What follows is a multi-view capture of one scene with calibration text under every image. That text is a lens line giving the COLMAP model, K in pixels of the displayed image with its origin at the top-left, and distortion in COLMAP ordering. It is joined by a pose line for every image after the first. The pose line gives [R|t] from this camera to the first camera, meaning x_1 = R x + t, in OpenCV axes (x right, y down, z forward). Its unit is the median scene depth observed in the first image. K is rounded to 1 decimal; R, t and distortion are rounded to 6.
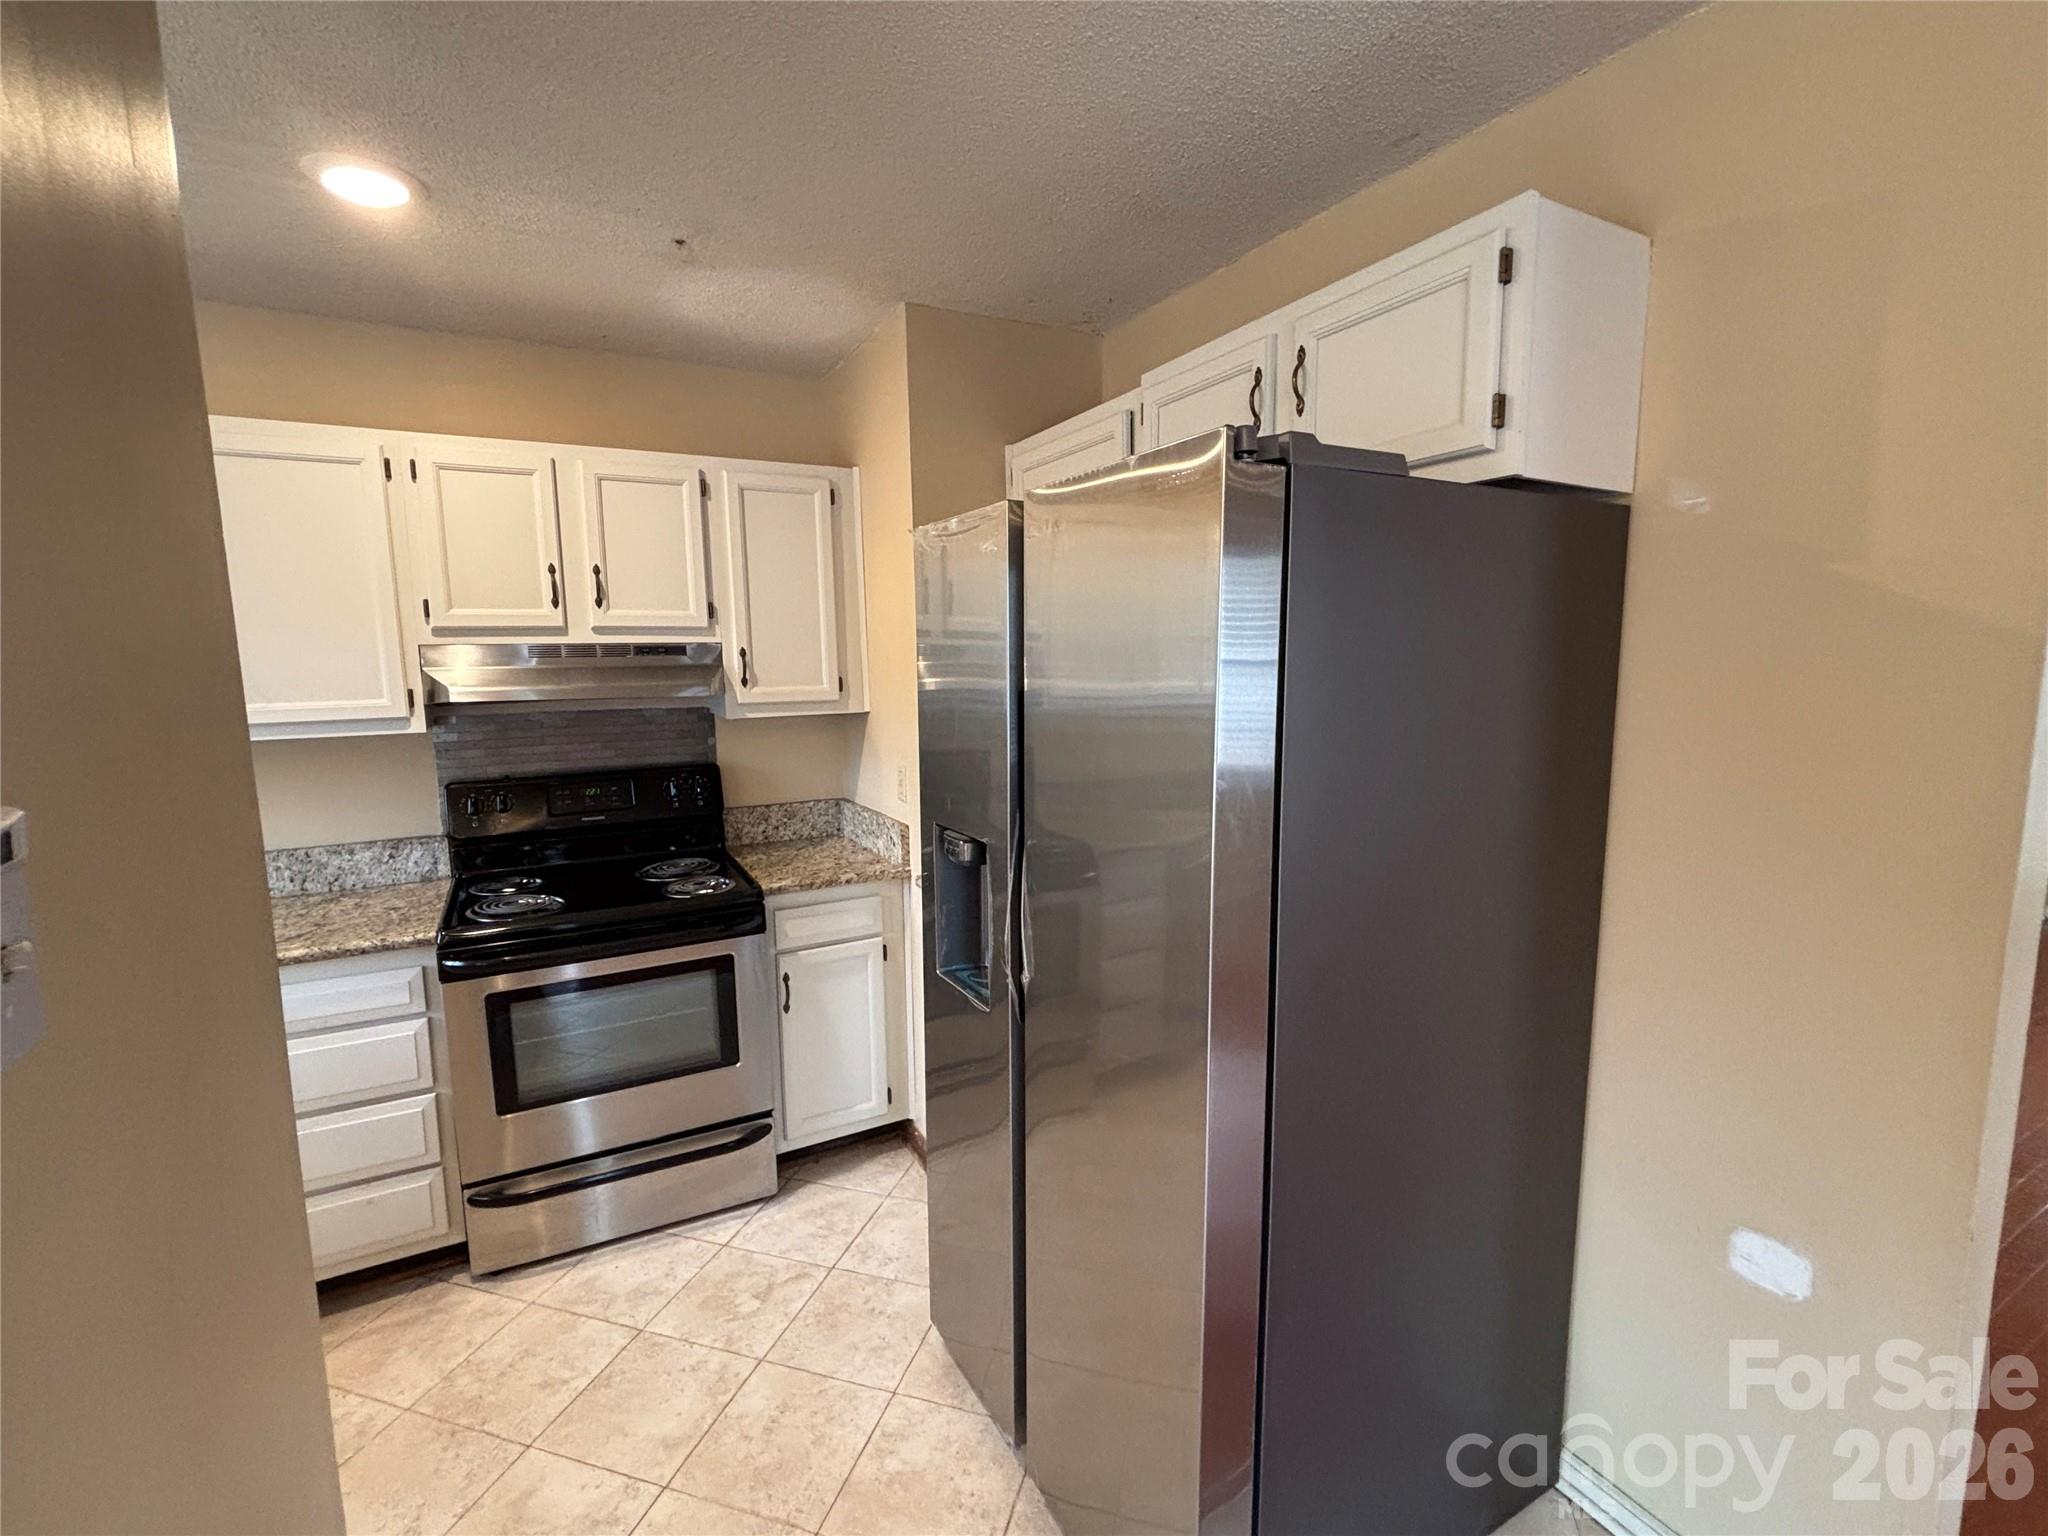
lens RADIAL K [[893.2, 0, 1022.6], [0, 893.2, 772.7], [0, 0, 1]] dist [-0.009395, -0.000072]
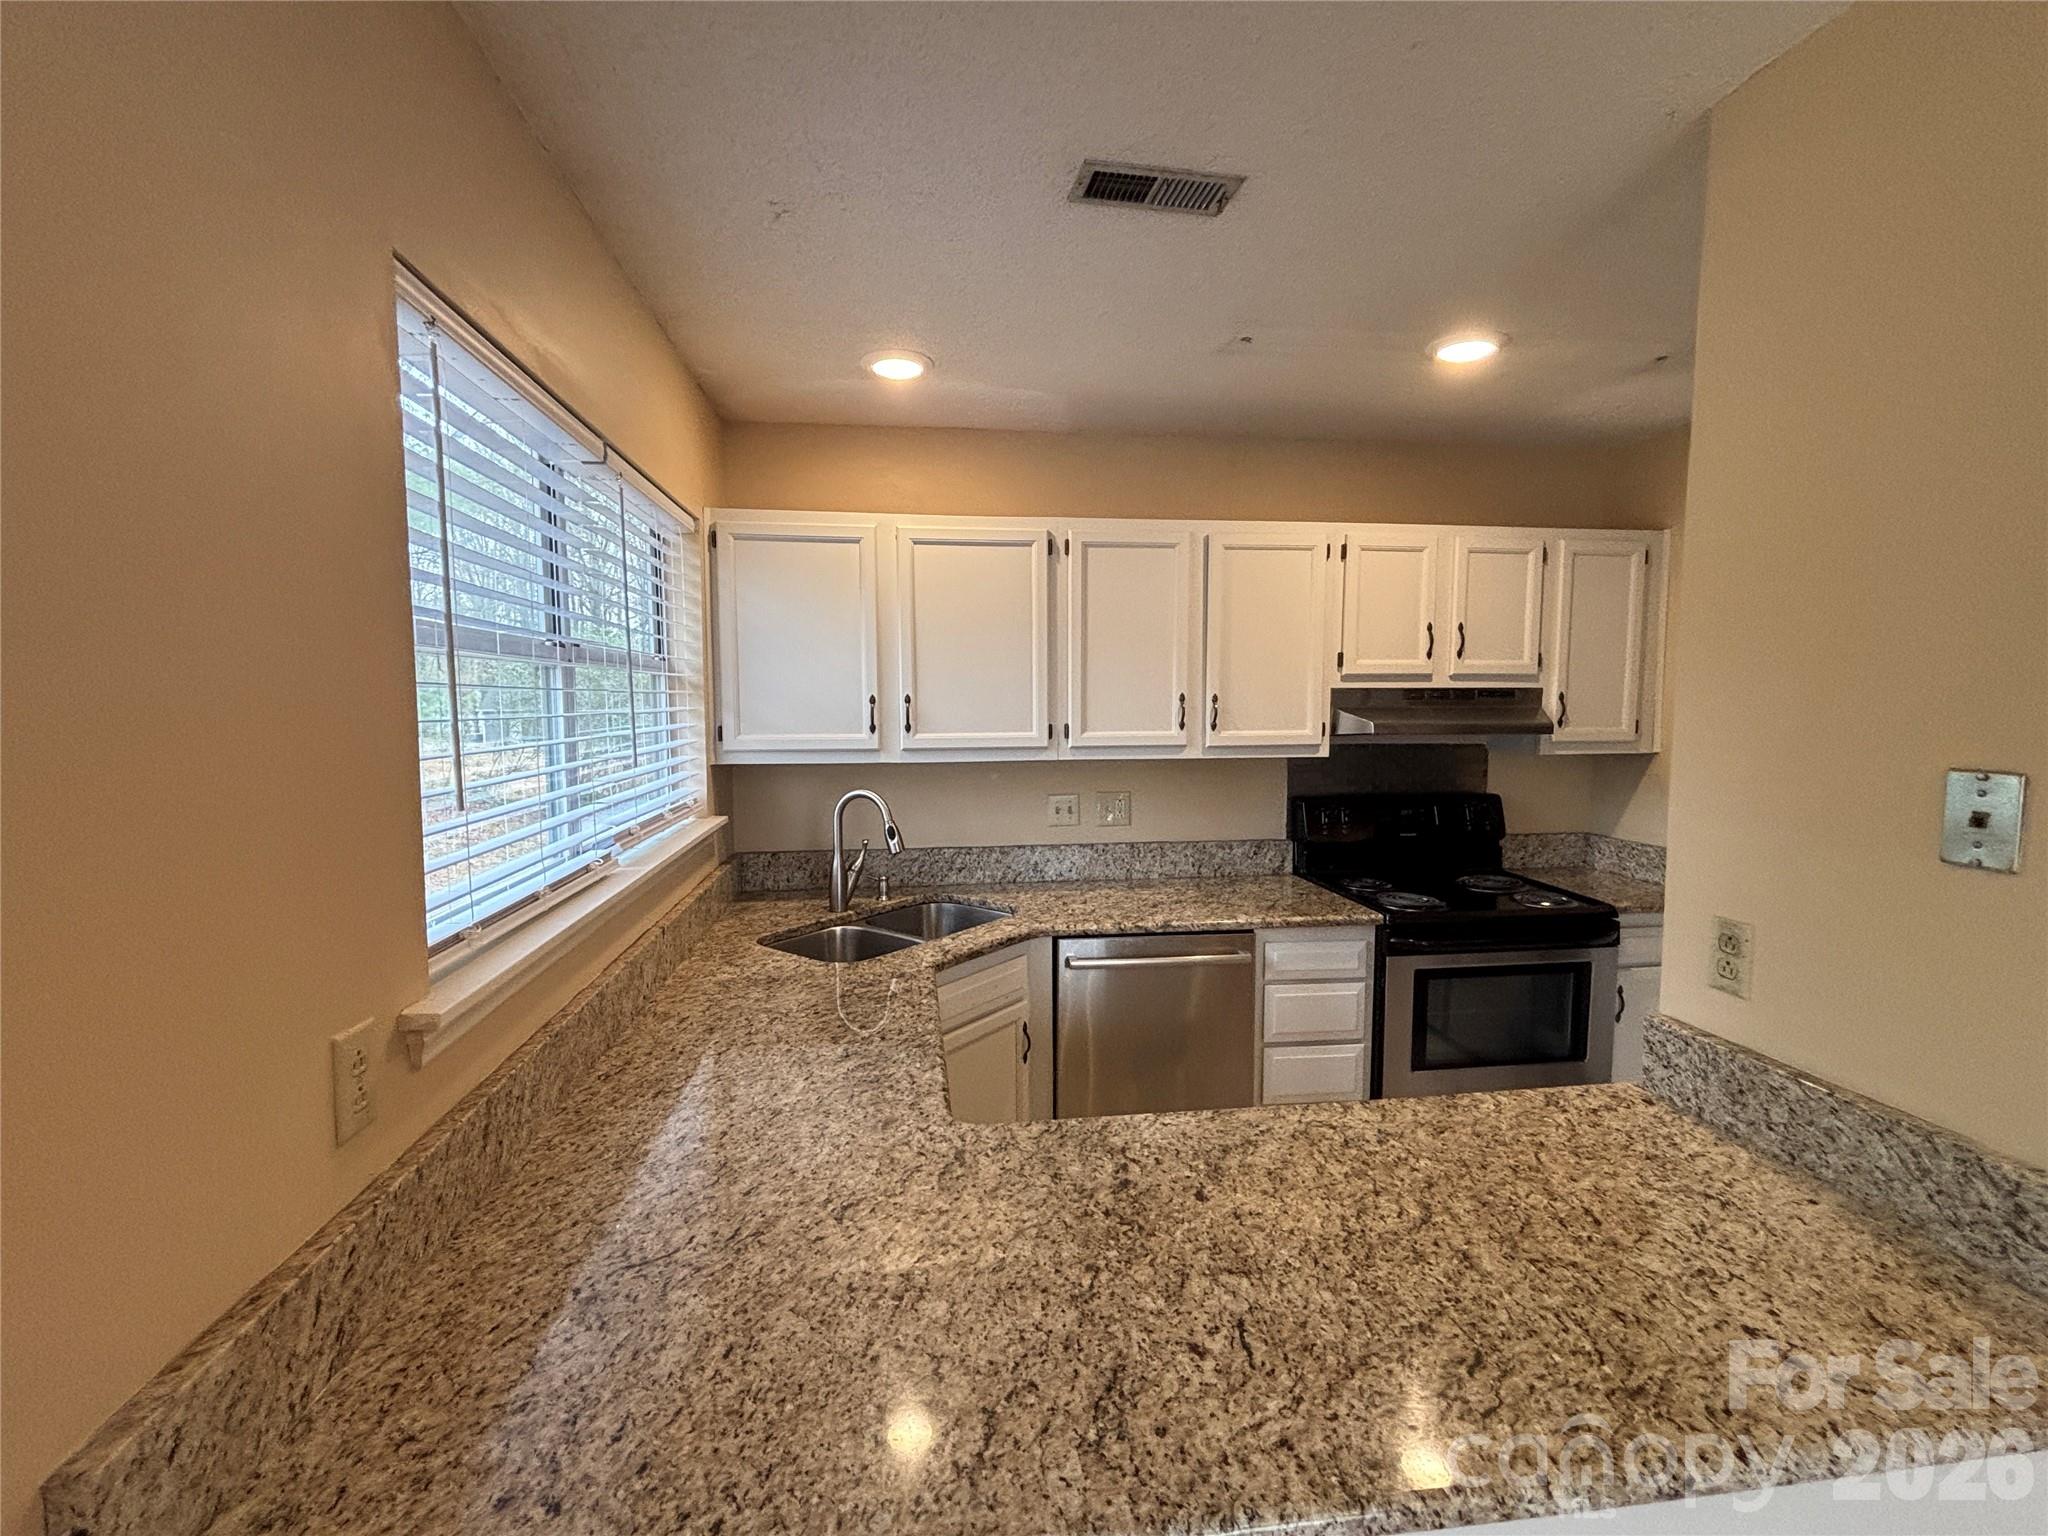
lens RADIAL K [[869.3, 0, 1016.2], [0, 869.3, 777.1], [0, 0, 1]] dist [0.000661, -0.000011]
pose [[0.933491, 0.044437, -0.355838, -0.594042], [-0.059800, 0.997688, -0.032285, 0.046040], [0.353581, 0.051417, 0.933990, -0.286618]]
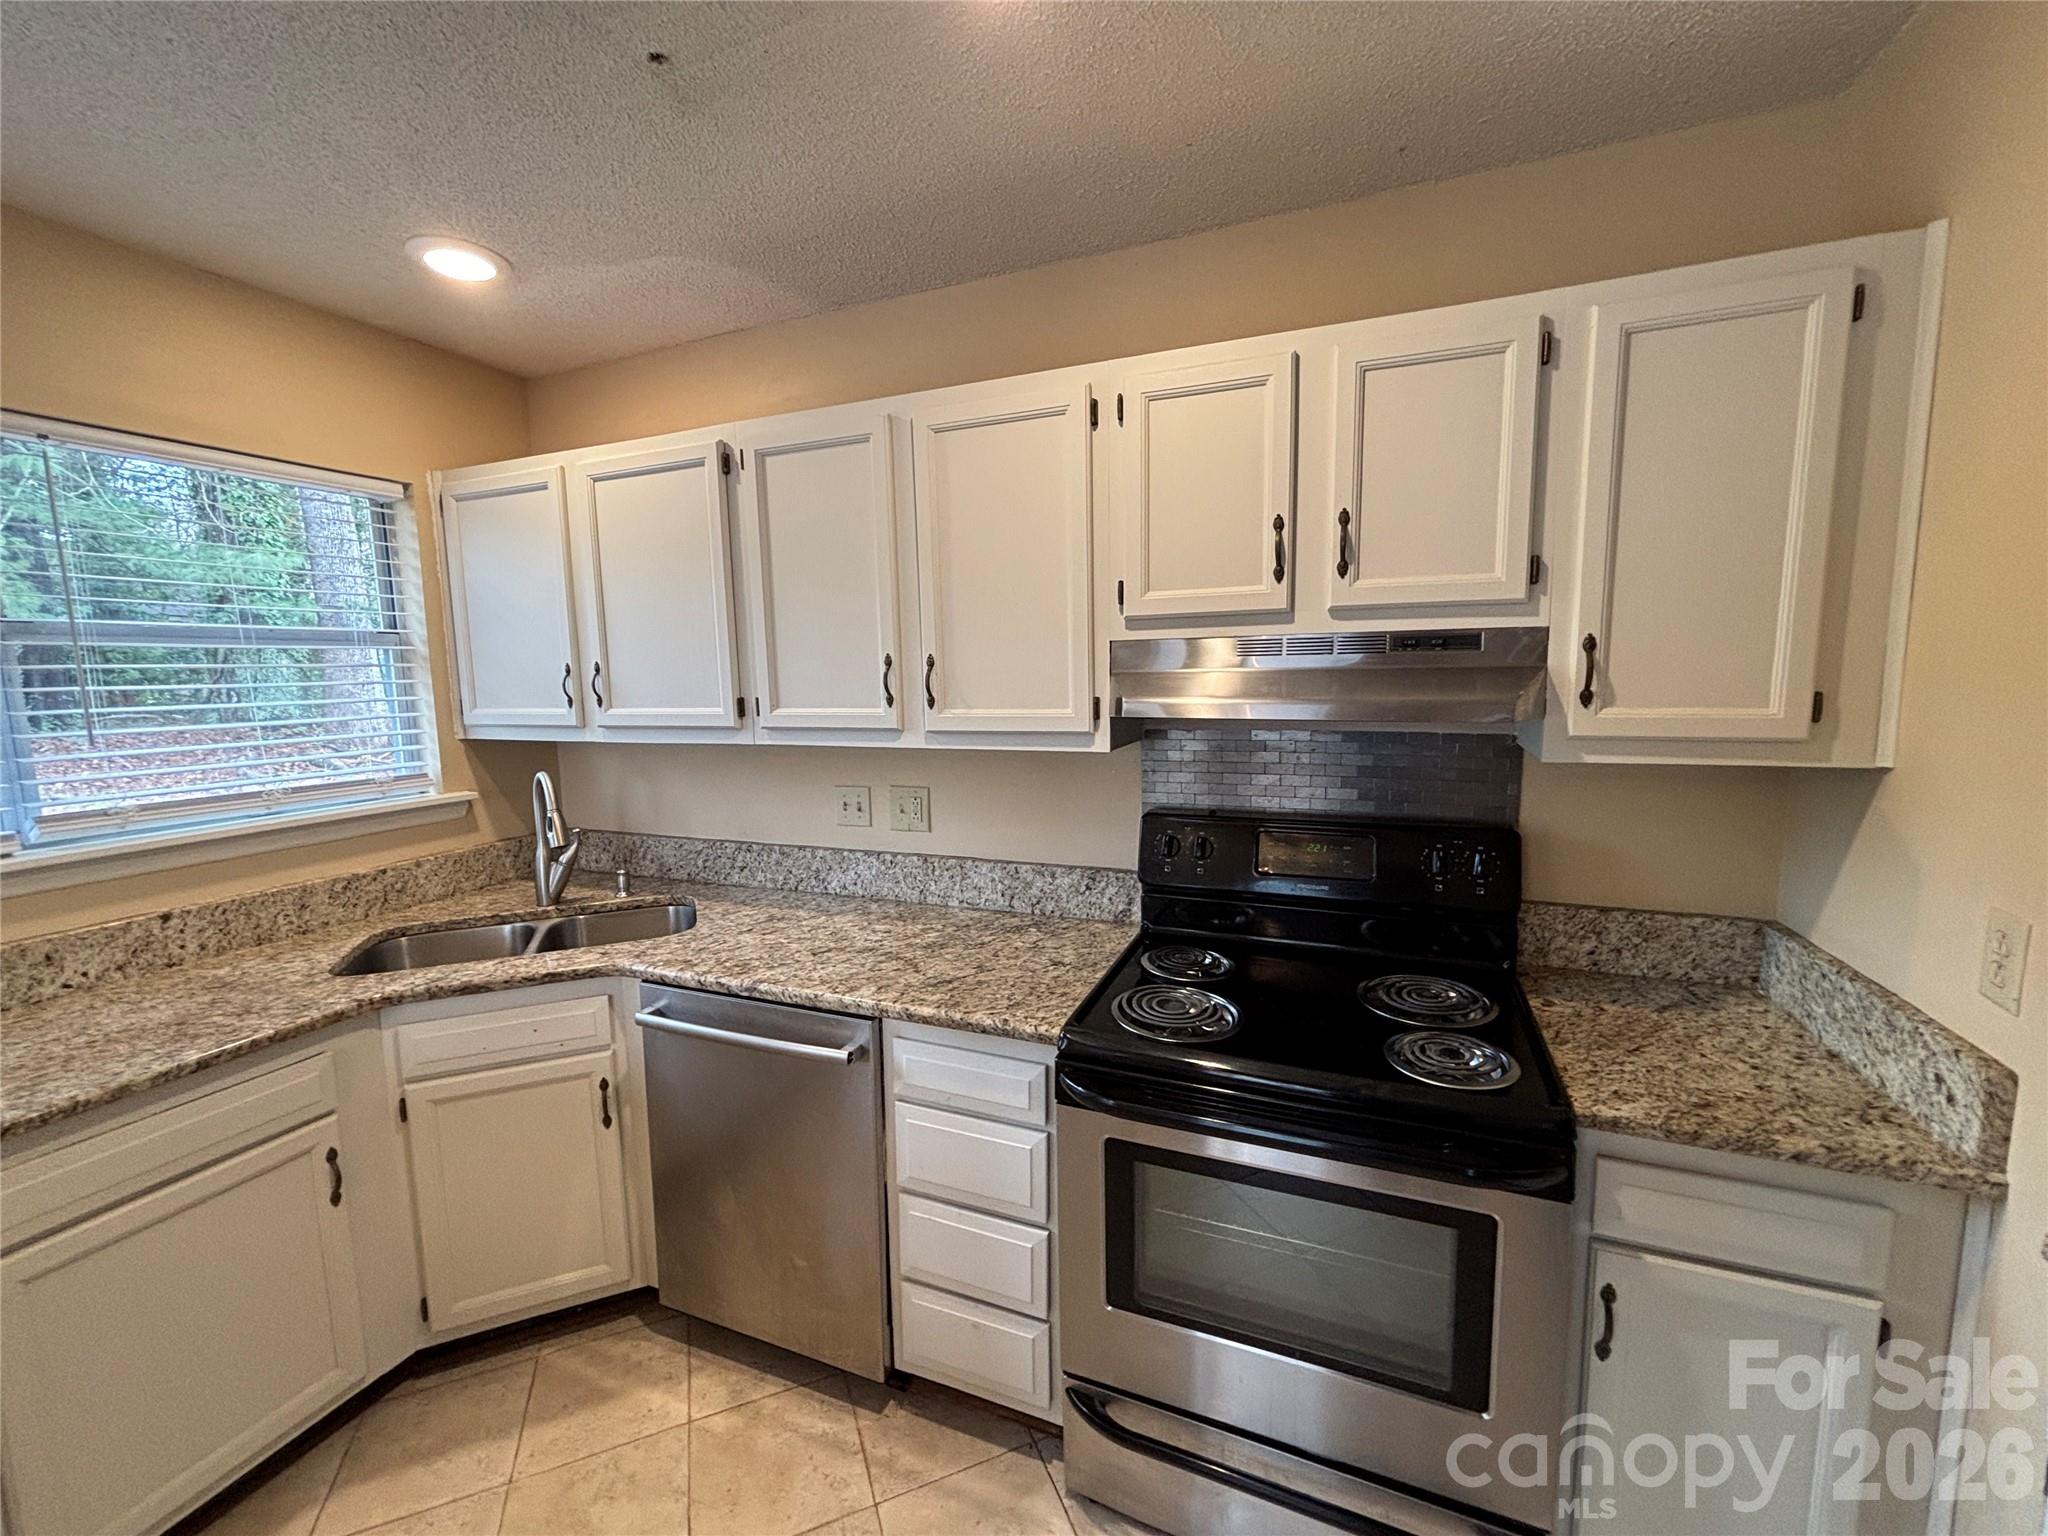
lens RADIAL K [[836.2, 0, 1024.0], [0, 836.2, 768.0], [0, 0, 1]] dist [0.000444, 0.000090]
pose [[0.634515, 0.098863, -0.766562, -0.142899], [-0.092384, 0.994377, 0.051774, -0.057900], [0.767369, 0.037967, 0.640080, 0.437040]]
